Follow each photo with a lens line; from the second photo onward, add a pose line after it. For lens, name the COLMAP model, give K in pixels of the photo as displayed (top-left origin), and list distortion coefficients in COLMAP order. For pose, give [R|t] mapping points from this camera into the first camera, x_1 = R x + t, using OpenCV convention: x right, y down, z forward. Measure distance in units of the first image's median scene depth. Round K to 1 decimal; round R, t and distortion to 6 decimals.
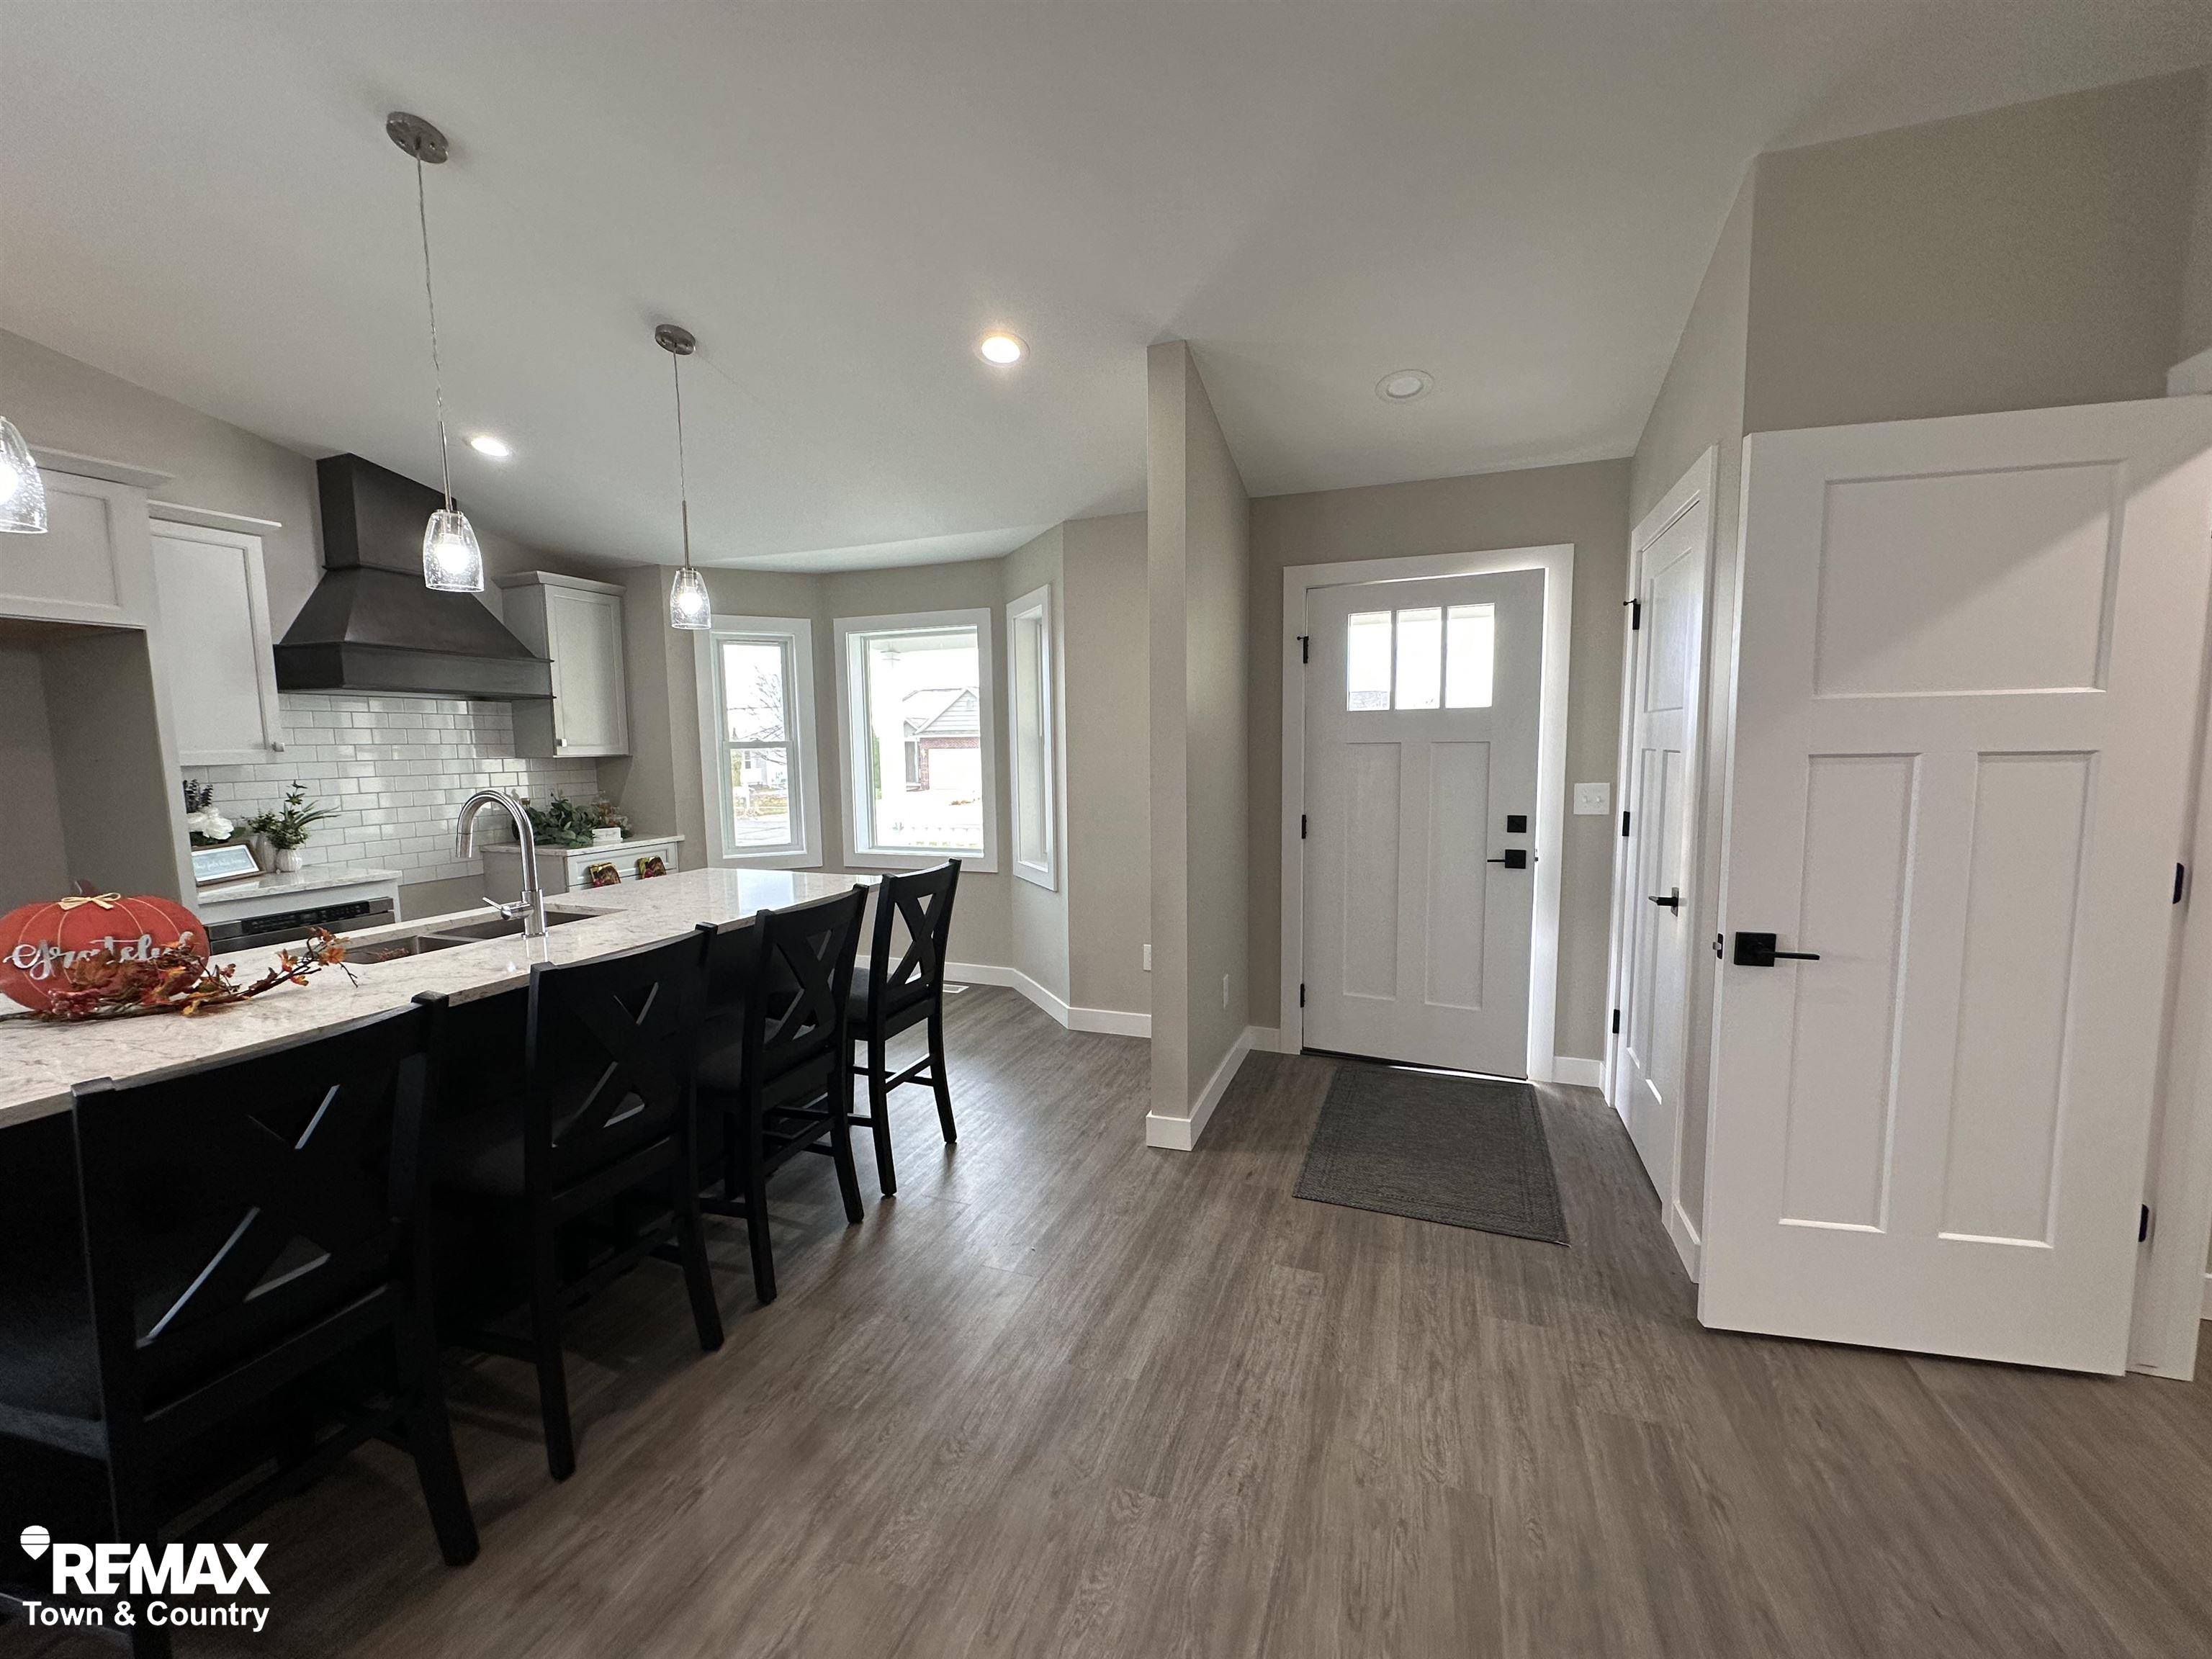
lens RADIAL K [[877.0, 0, 1099.2], [0, 877.0, 832.7], [0, 0, 1]] dist [-0.003645, 0.001227]
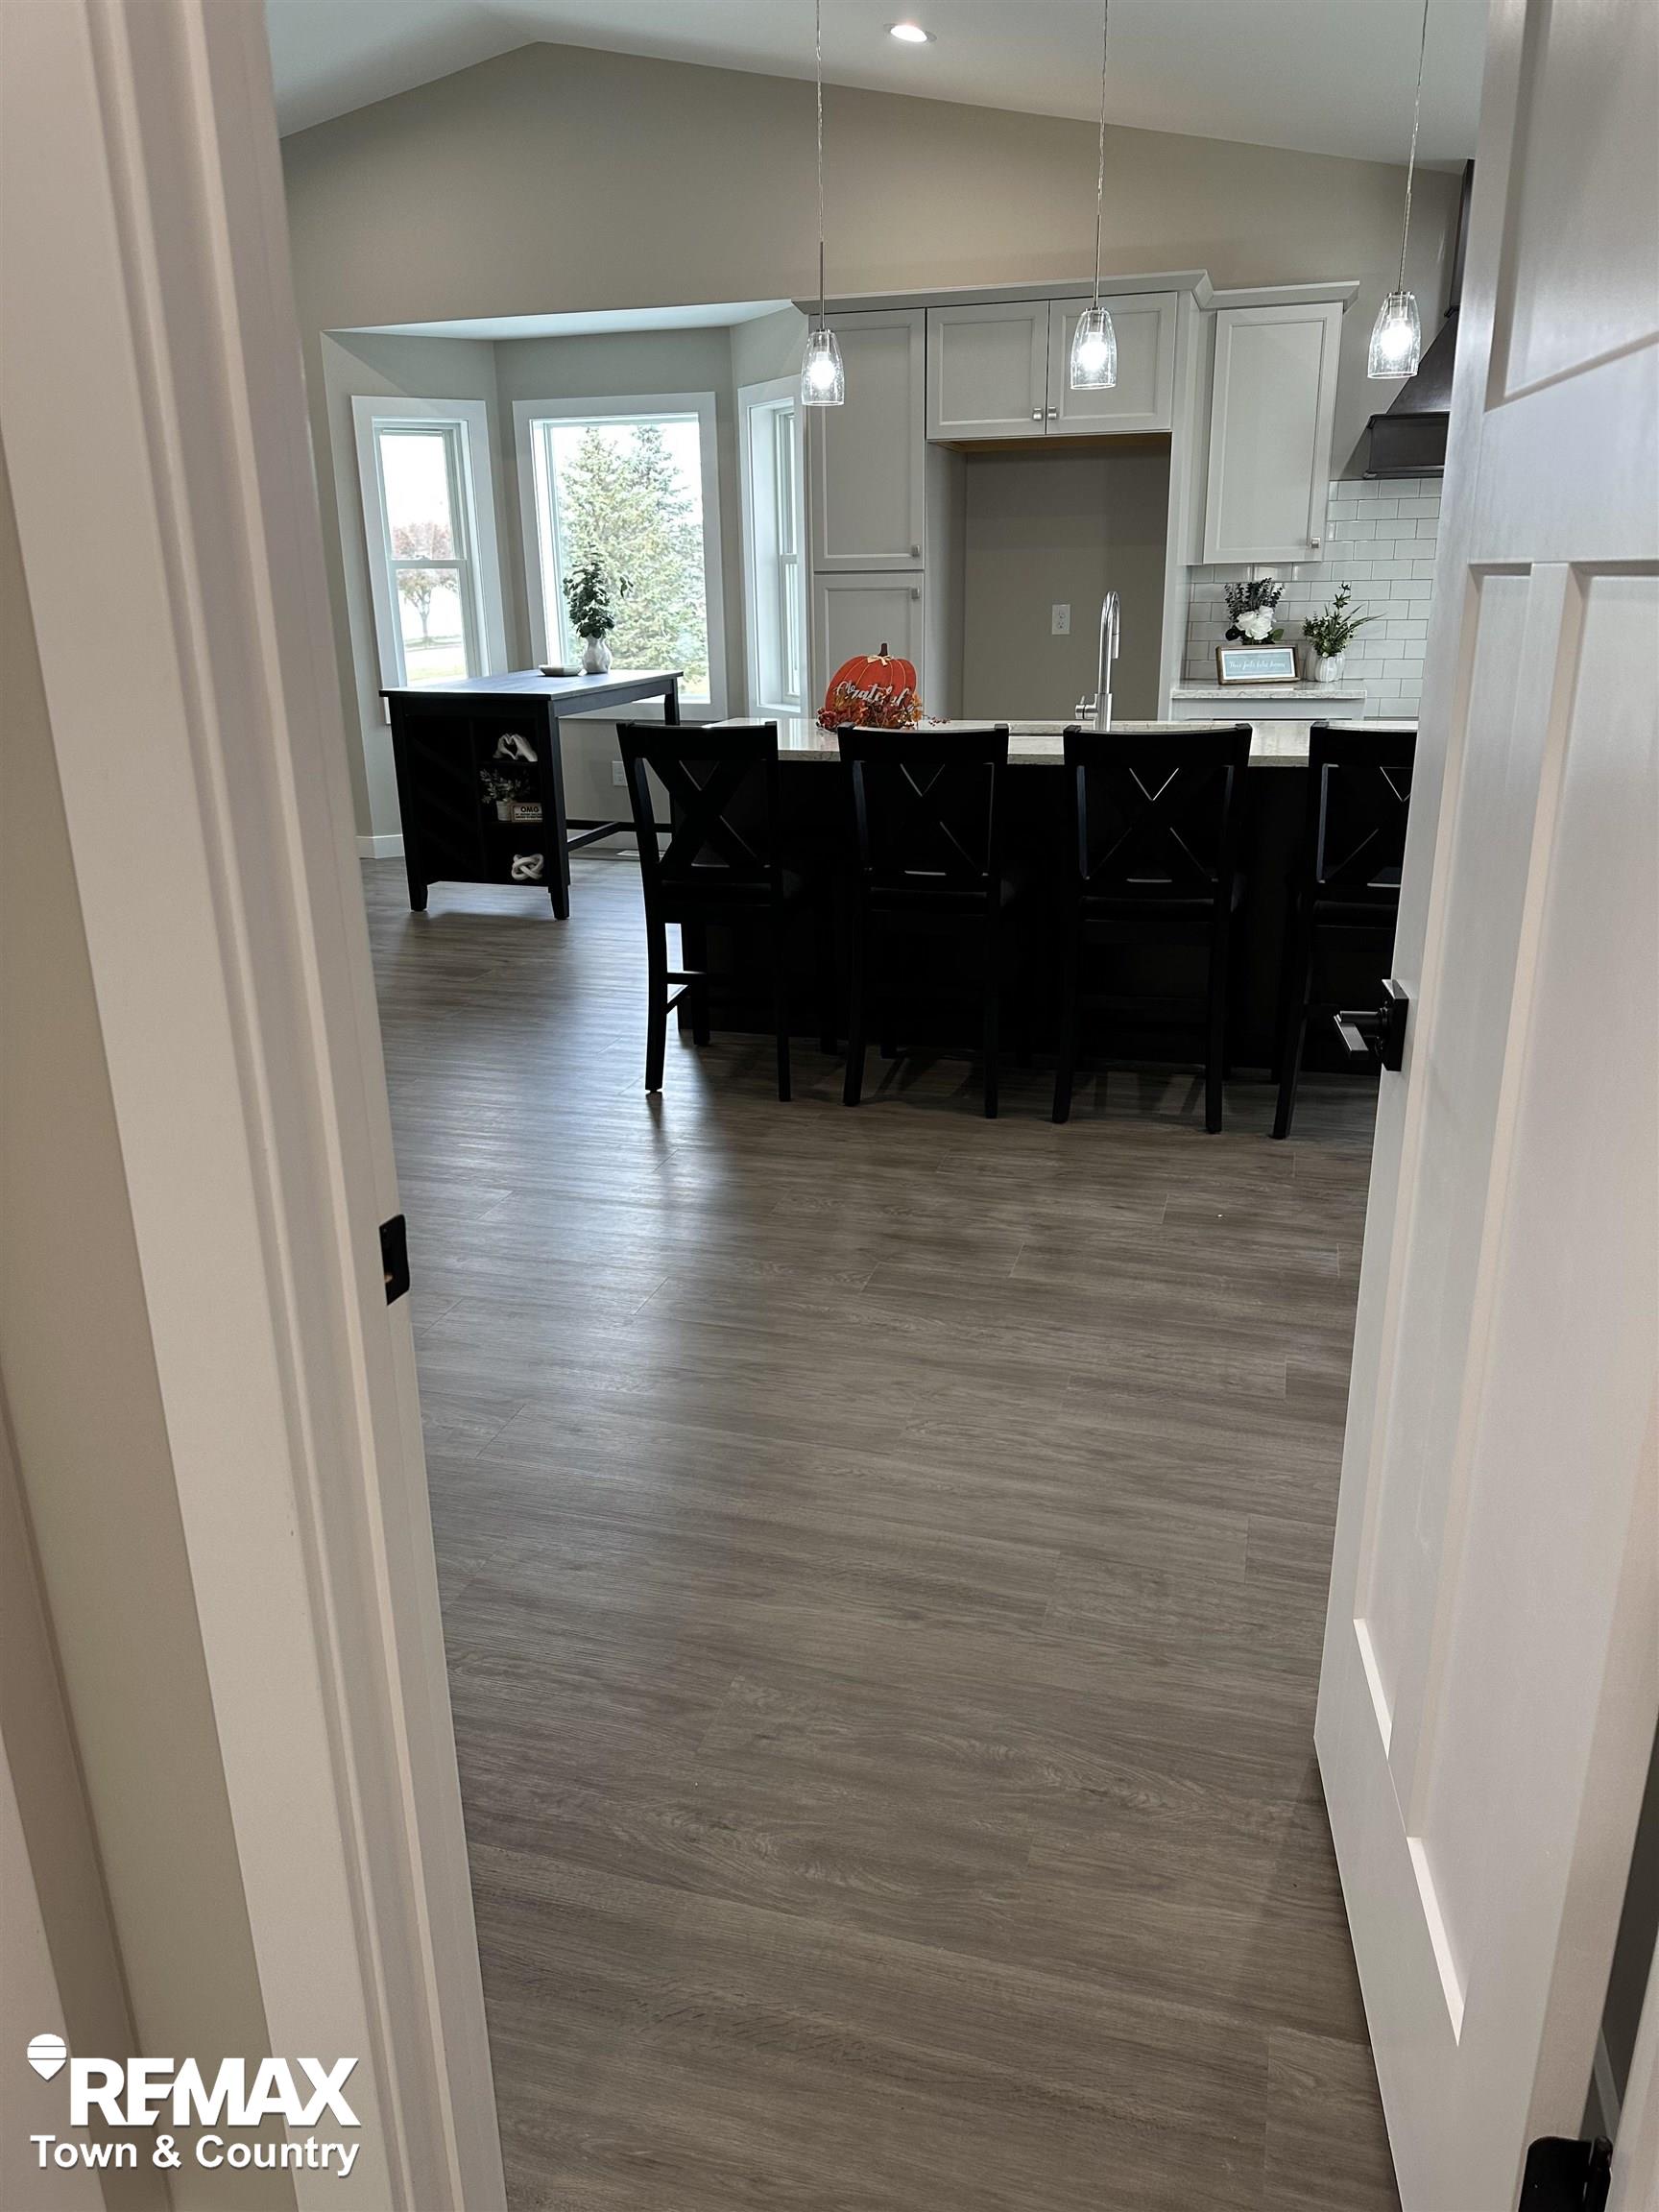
lens RADIAL K [[1545.0, 0, 834.4], [0, 1545.0, 1090.7], [0, 0, 1]] dist [0.071079, -0.080347]
pose [[0.071963, 0.328785, -0.941659, 0.809989], [-0.087517, 0.942547, 0.322407, -0.038380], [0.993560, 0.059210, 0.096603, 0.348407]]
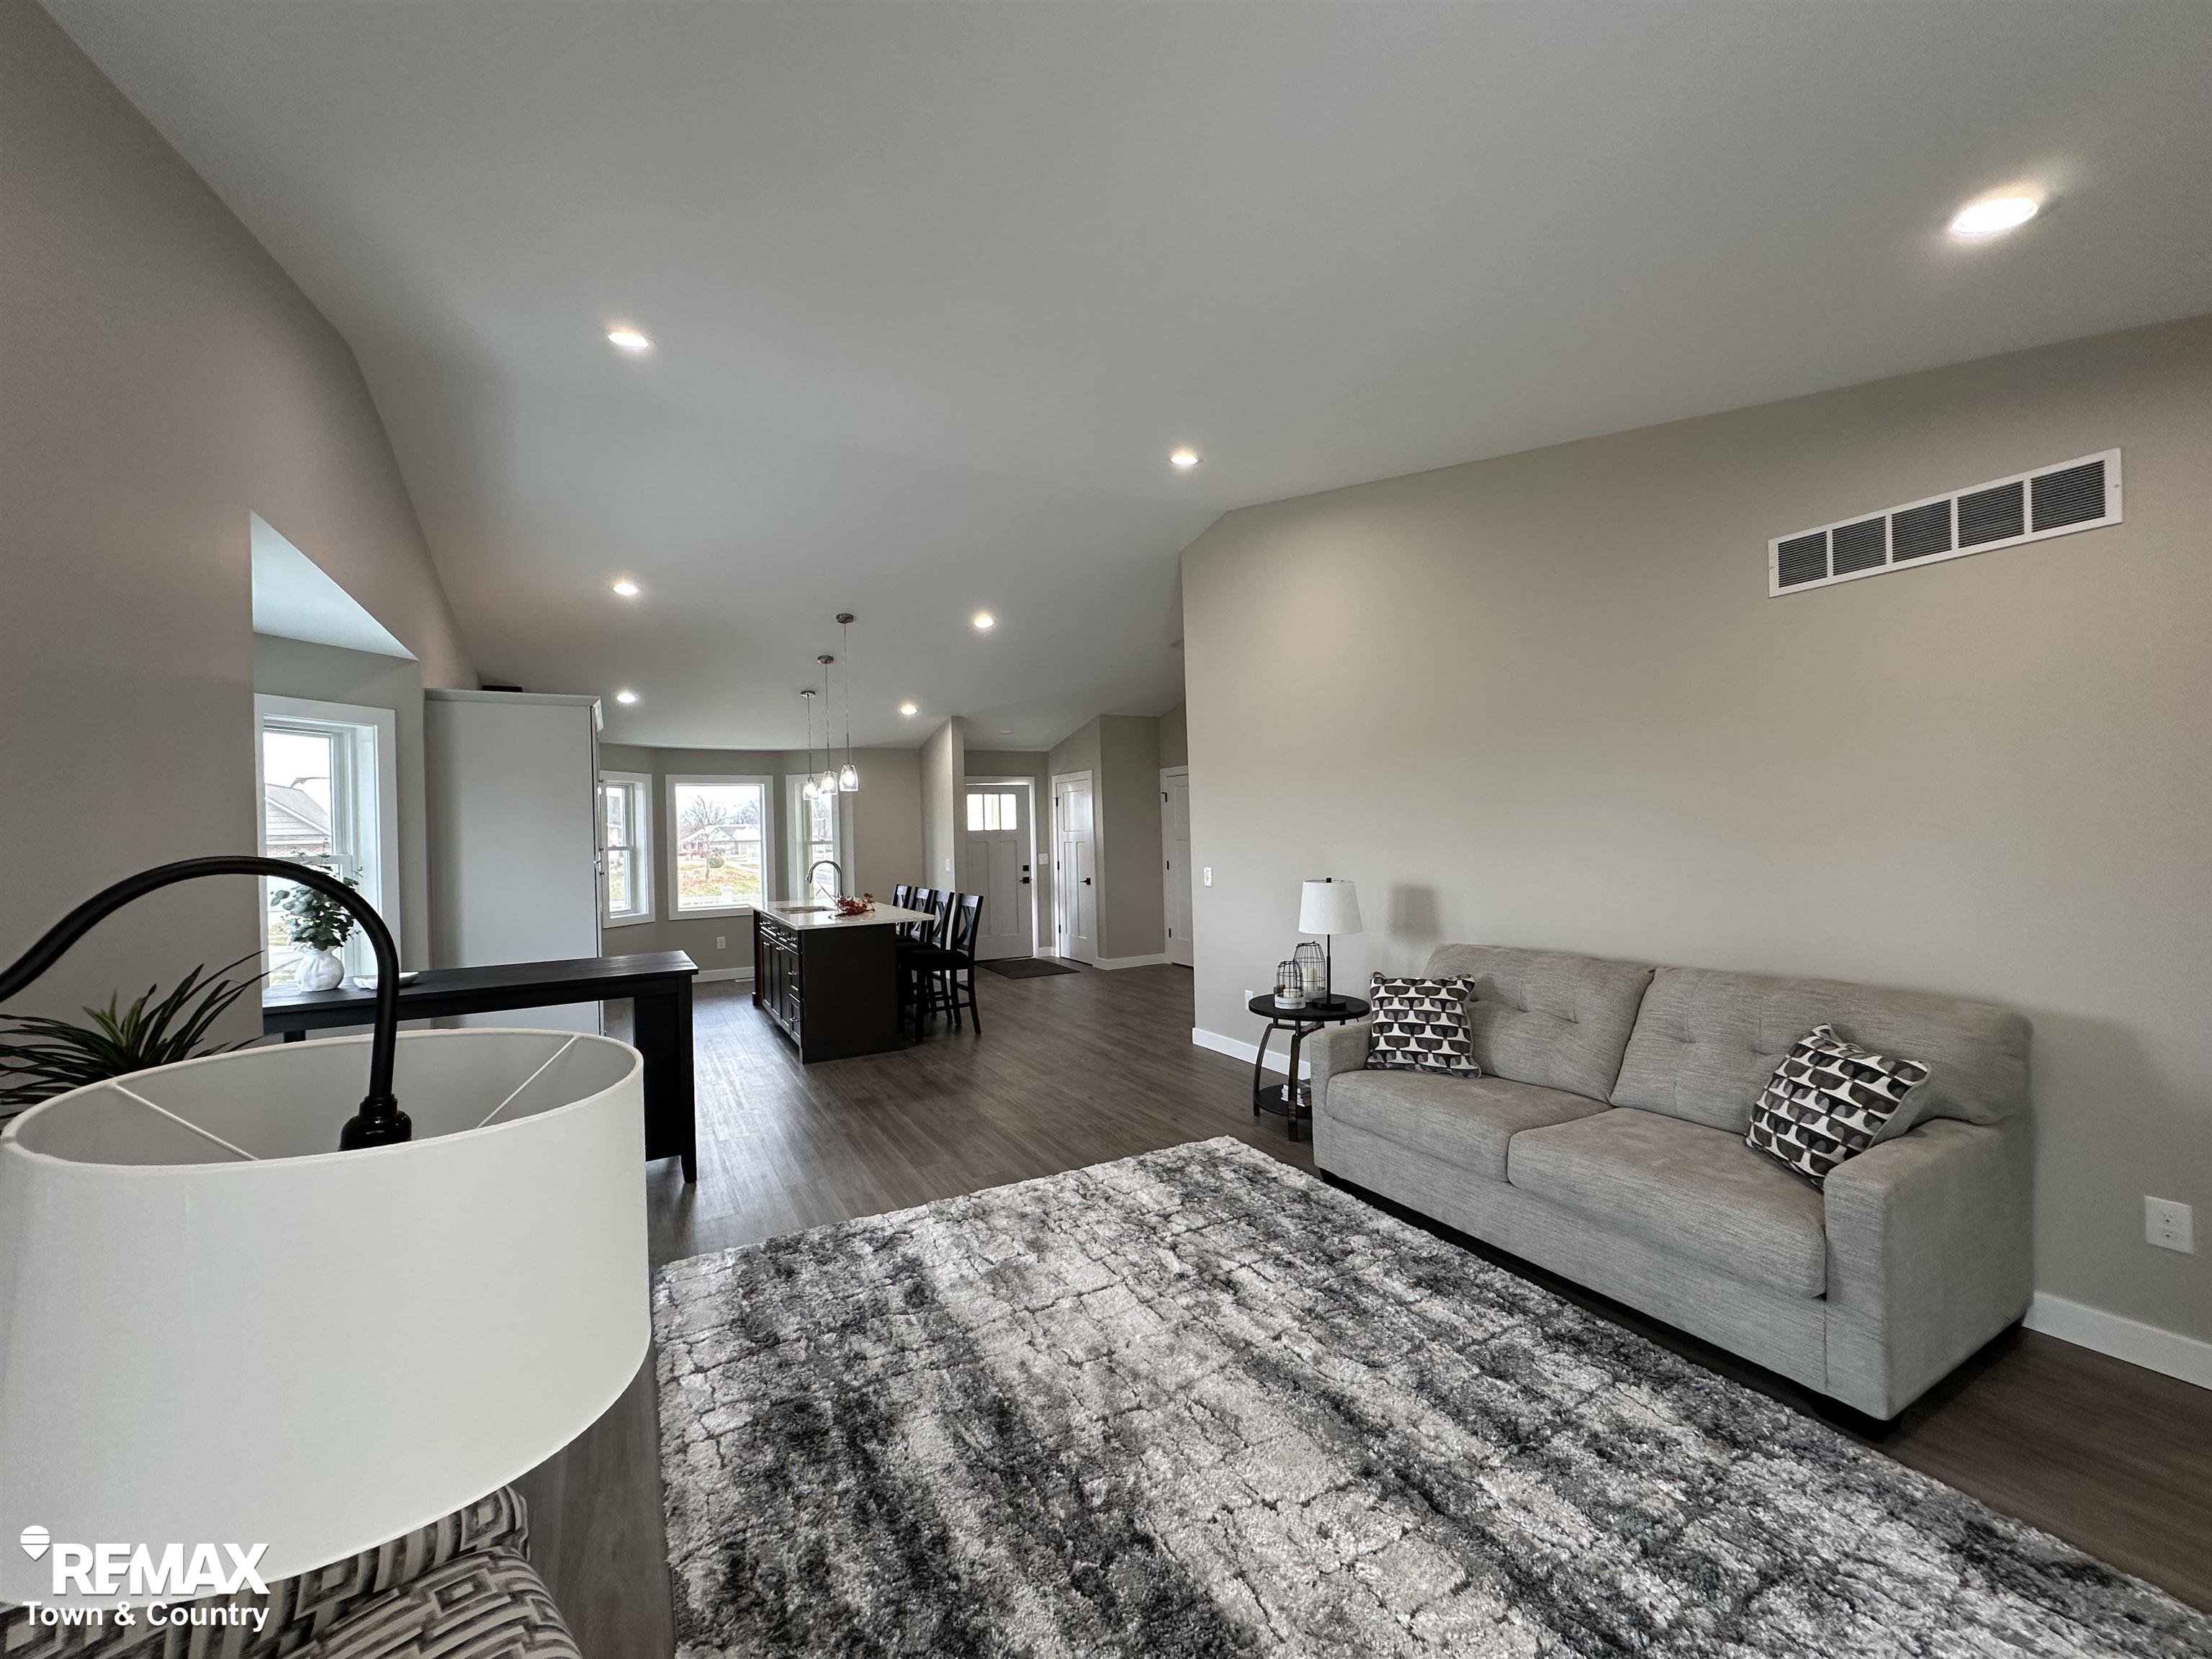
lens RADIAL K [[877.0, 0, 1102.2], [0, 877.0, 831.7], [0, 0, 1]] dist [-0.003645, 0.001227]
pose [[0.652008, -0.002385, 0.758208, -1.573802], [0.093037, 0.992690, -0.076883, 0.116202], [-0.752482, 0.120670, 0.647464, -1.109292]]
